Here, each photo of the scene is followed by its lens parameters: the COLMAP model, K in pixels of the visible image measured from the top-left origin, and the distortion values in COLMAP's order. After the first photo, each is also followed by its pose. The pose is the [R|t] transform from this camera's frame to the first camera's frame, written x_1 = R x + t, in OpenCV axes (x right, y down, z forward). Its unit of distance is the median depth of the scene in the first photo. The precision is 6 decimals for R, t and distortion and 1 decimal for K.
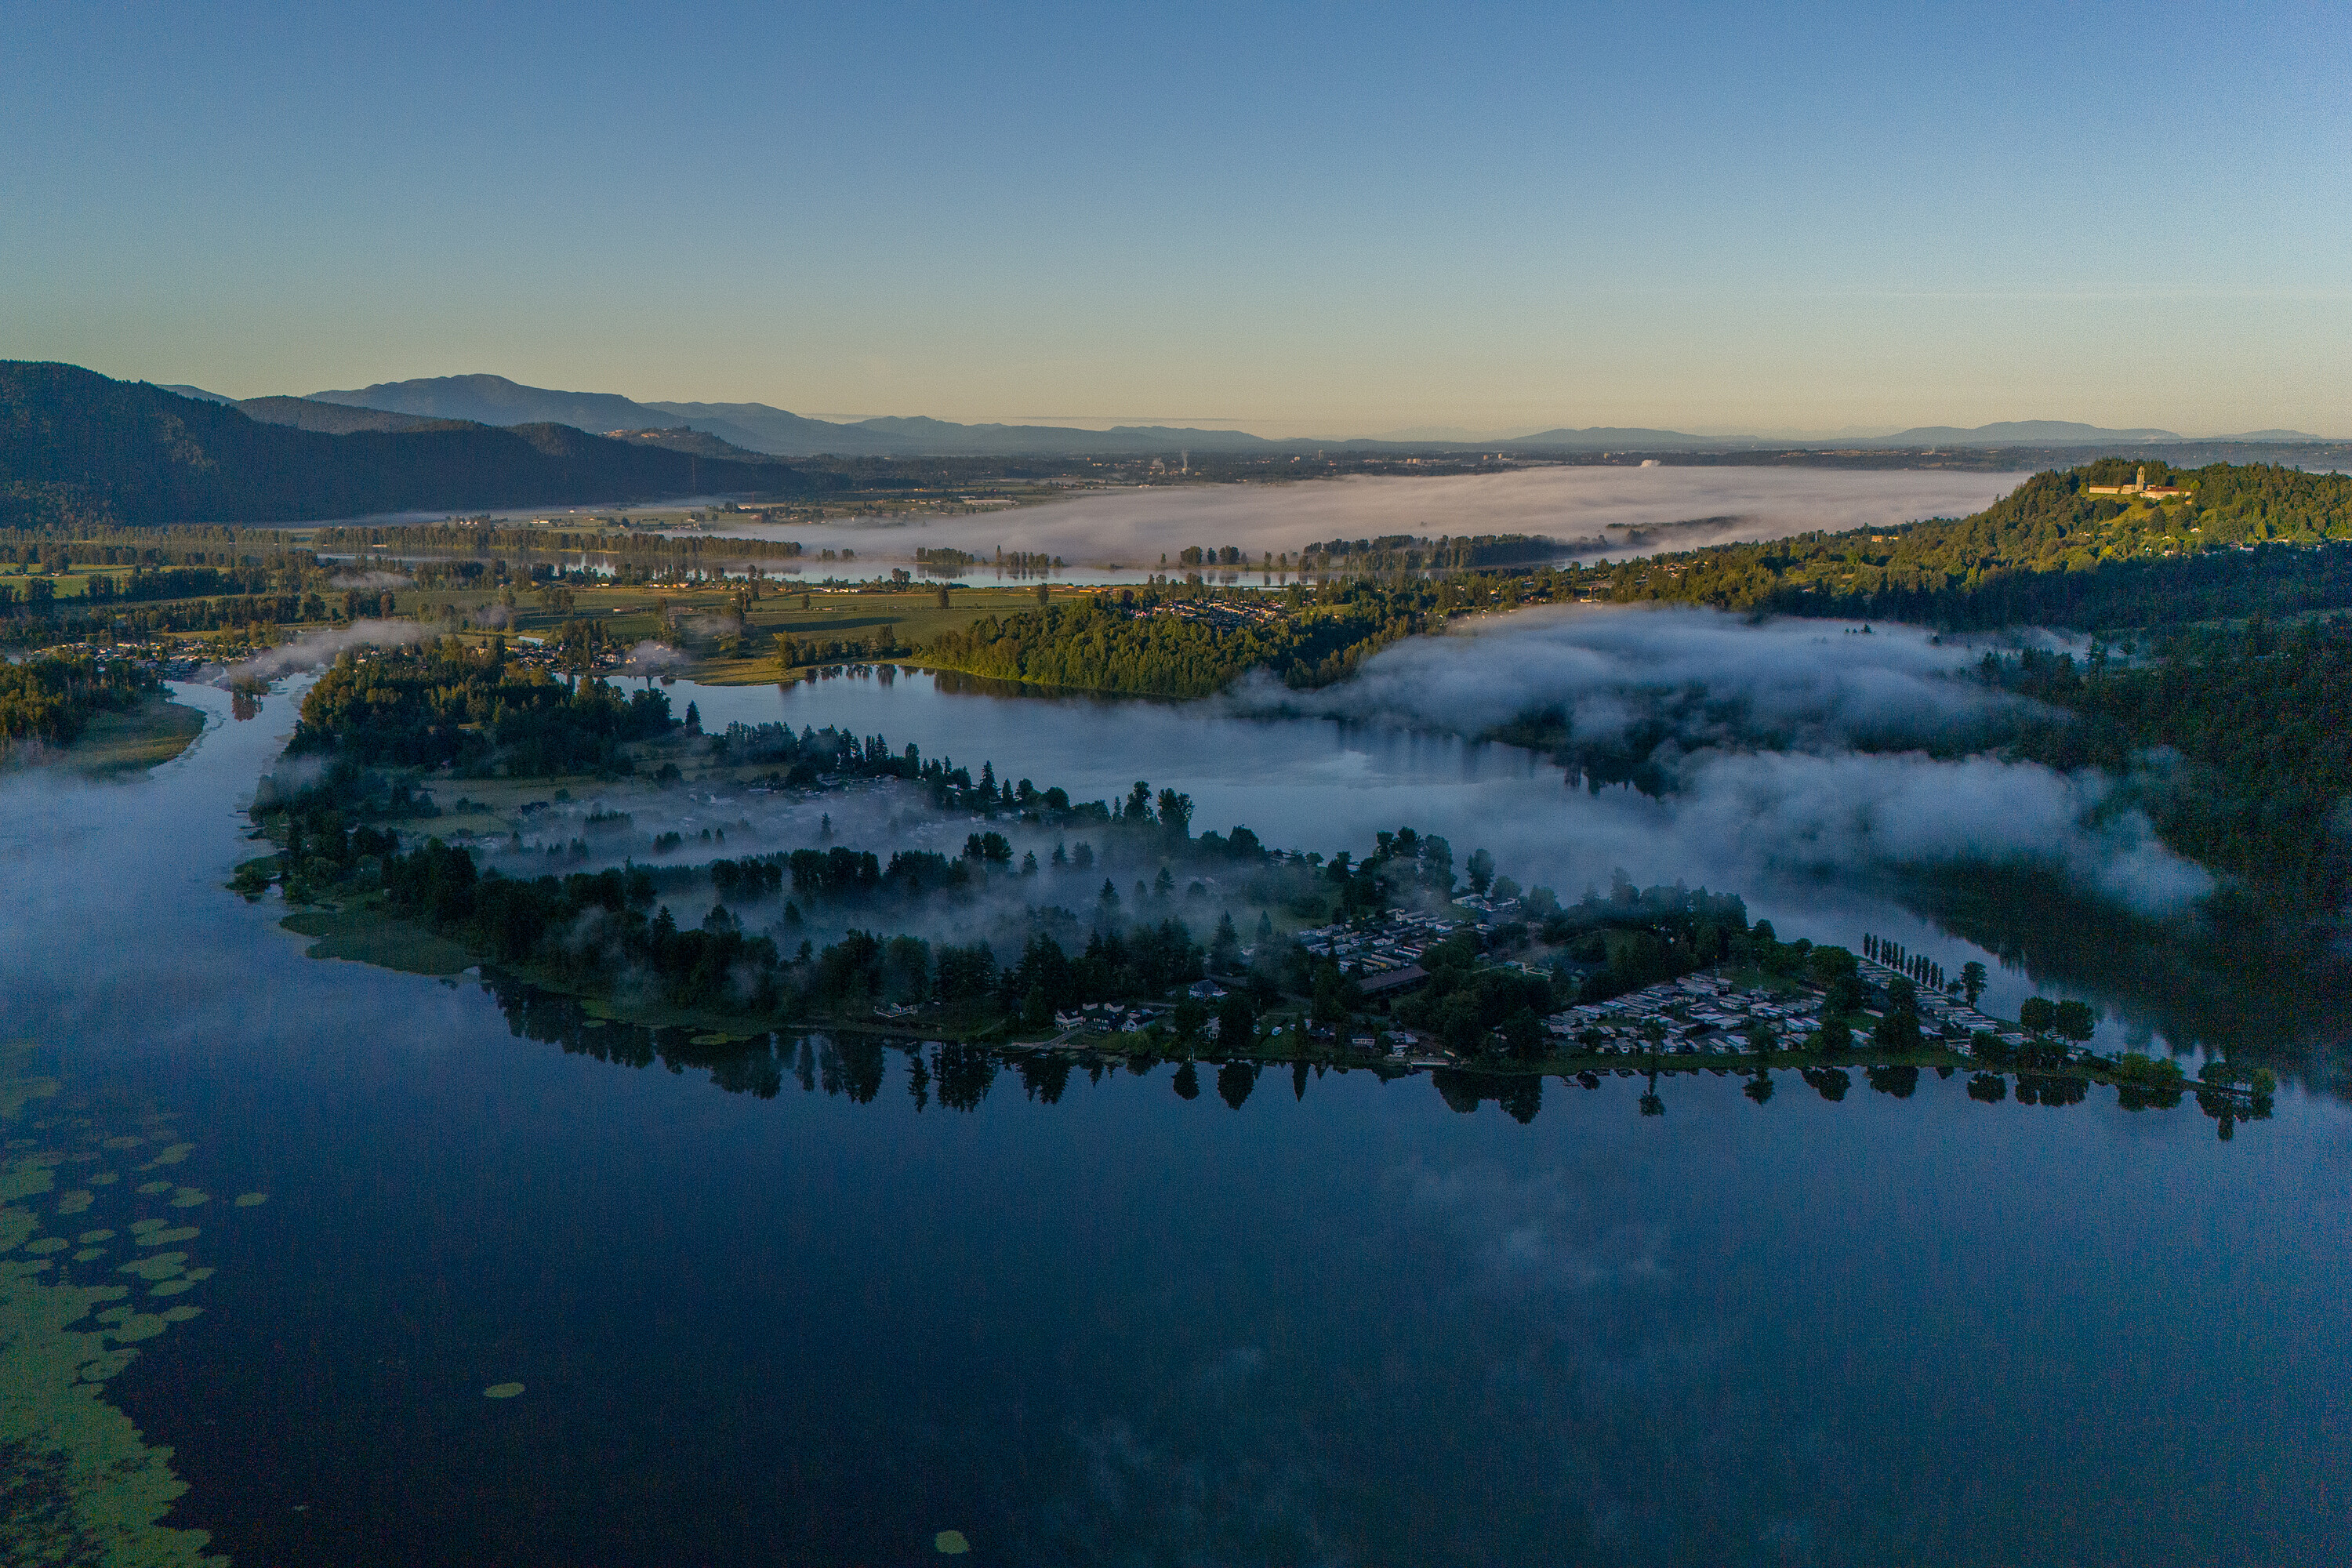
lens RADIAL K [[2017.9, 0, 1176.0], [0, 2017.9, 784.0], [0, 0, 1]] dist [0.071499, -0.068326]
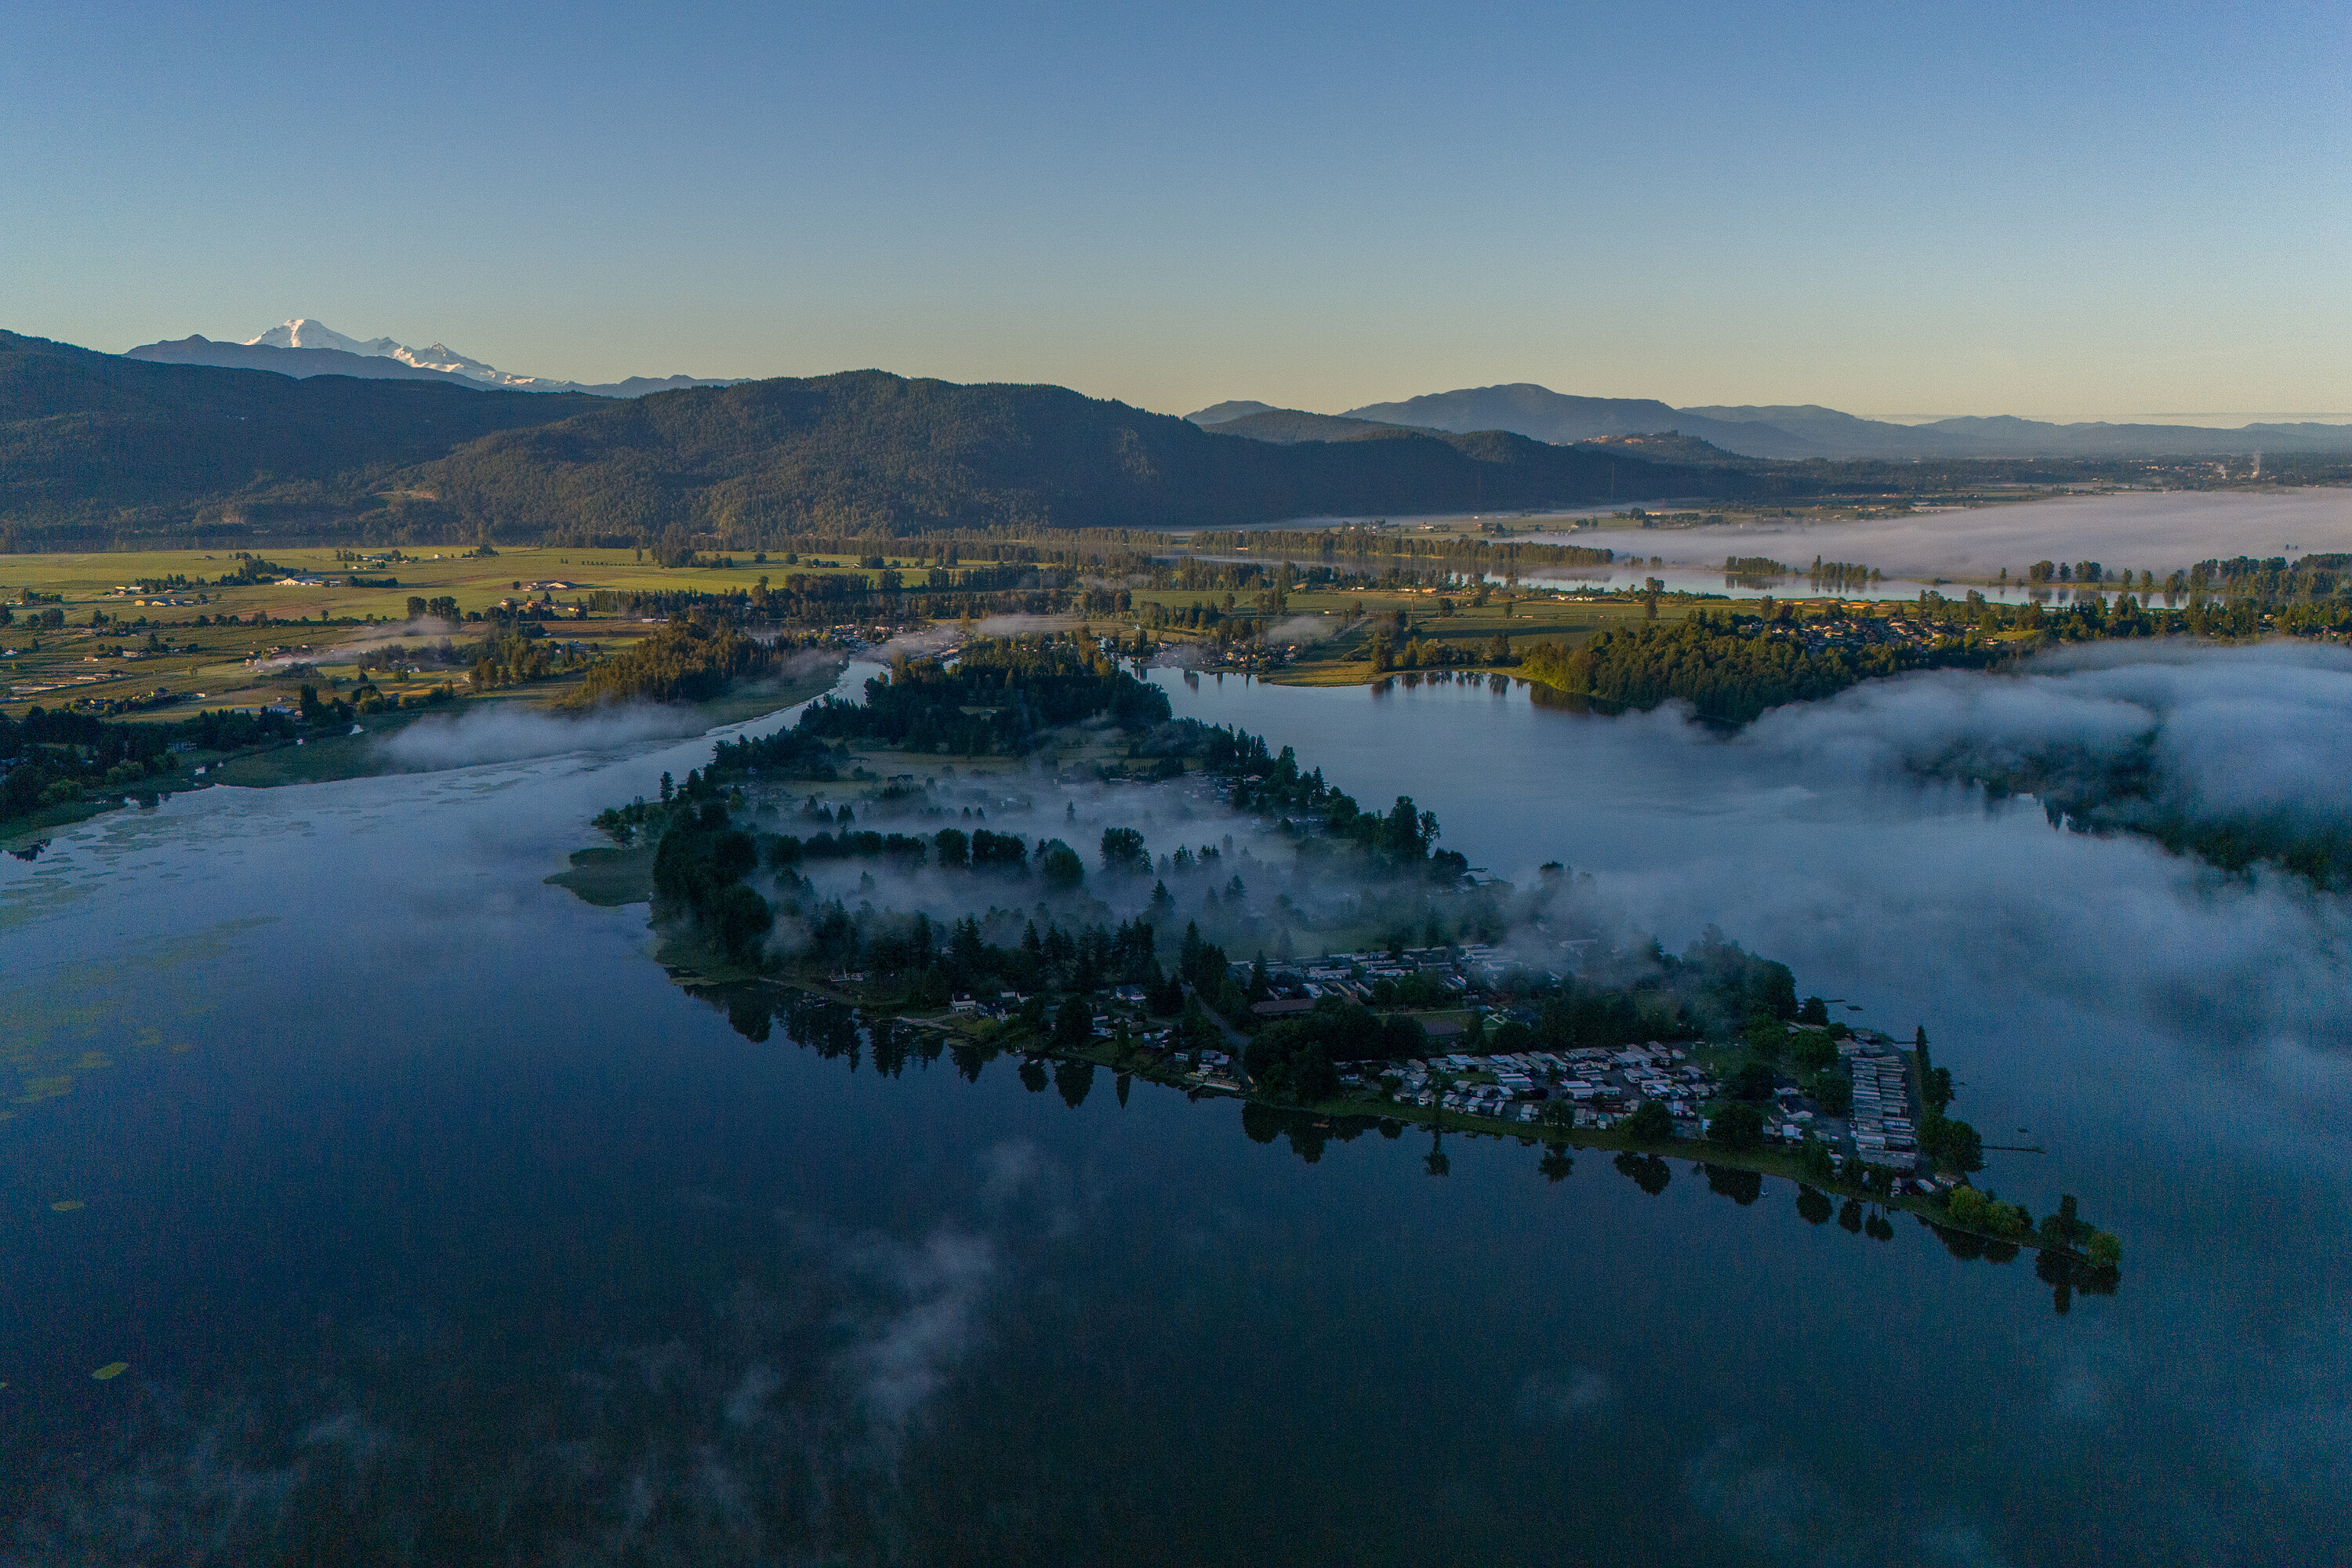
lens RADIAL K [[2051.1, 0, 1176.0], [0, 2051.1, 784.0], [0, 0, 1]] dist [0.126009, -0.241312]
pose [[0.887206, 0.071477, -0.455803, 0.136894], [-0.074011, 0.997181, 0.012313, -0.004496], [0.455398, 0.022810, 0.889996, 0.025642]]
